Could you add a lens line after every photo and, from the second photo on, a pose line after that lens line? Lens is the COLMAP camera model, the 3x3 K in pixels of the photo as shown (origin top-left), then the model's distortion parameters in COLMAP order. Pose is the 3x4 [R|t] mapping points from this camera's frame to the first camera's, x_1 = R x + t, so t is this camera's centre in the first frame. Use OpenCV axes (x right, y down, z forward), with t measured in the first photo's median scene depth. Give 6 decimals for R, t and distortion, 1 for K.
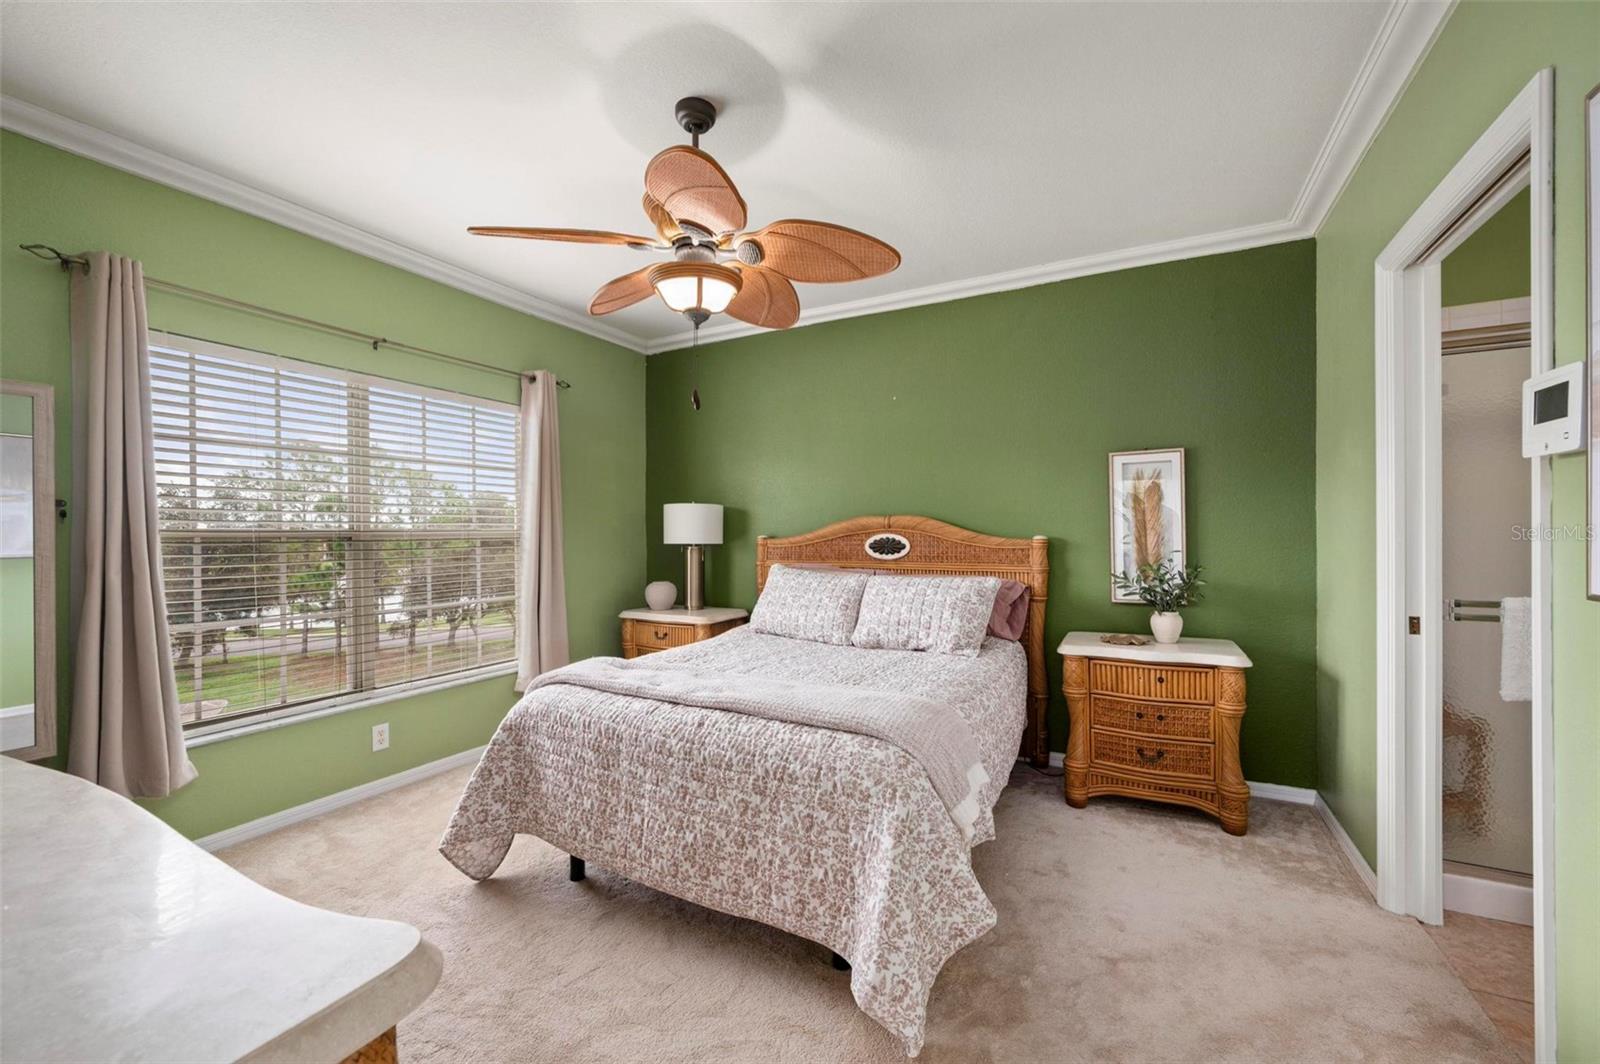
lens RADIAL K [[629.6, 0, 801.9], [0, 629.6, 533.4], [0, 0, 1]] dist [-0.000040, 0.000059]
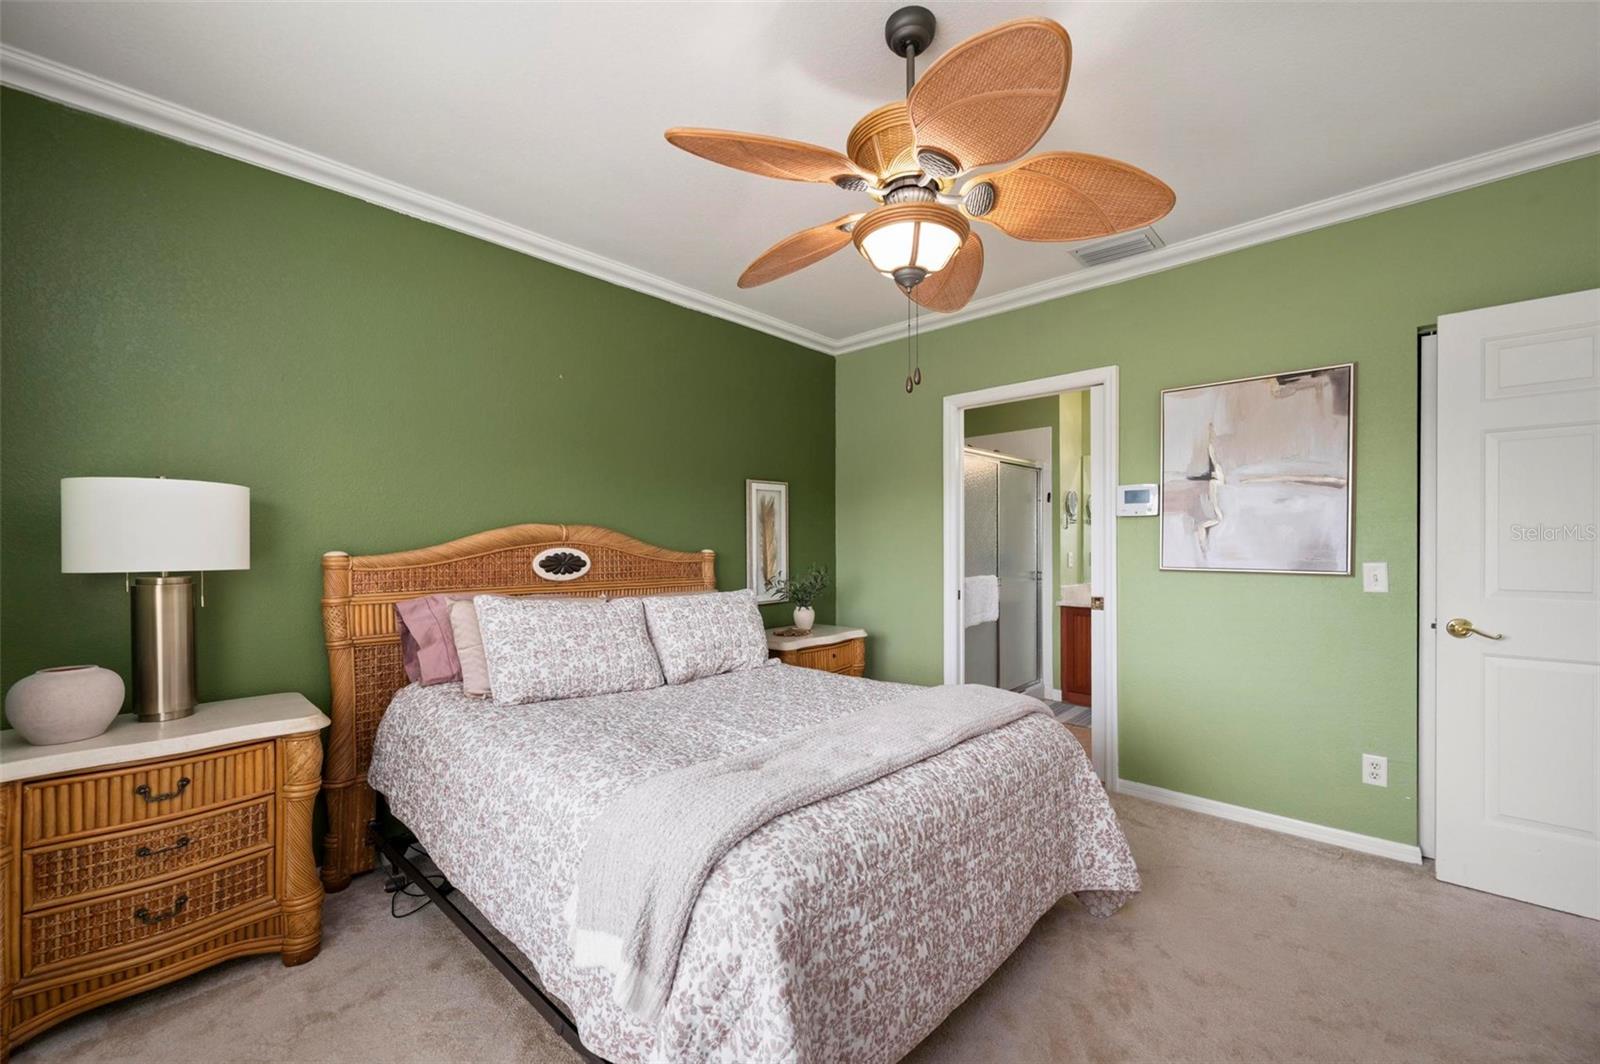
lens RADIAL K [[638.2, 0, 794.1], [0, 638.2, 547.4], [0, 0, 1]] dist [0.000617, 0.000028]
pose [[0.275770, 0.000135, 0.961224, -0.550756], [0.002968, 0.999995, -0.000992, 0.001699], [-0.961219, 0.003126, 0.275768, 0.506233]]
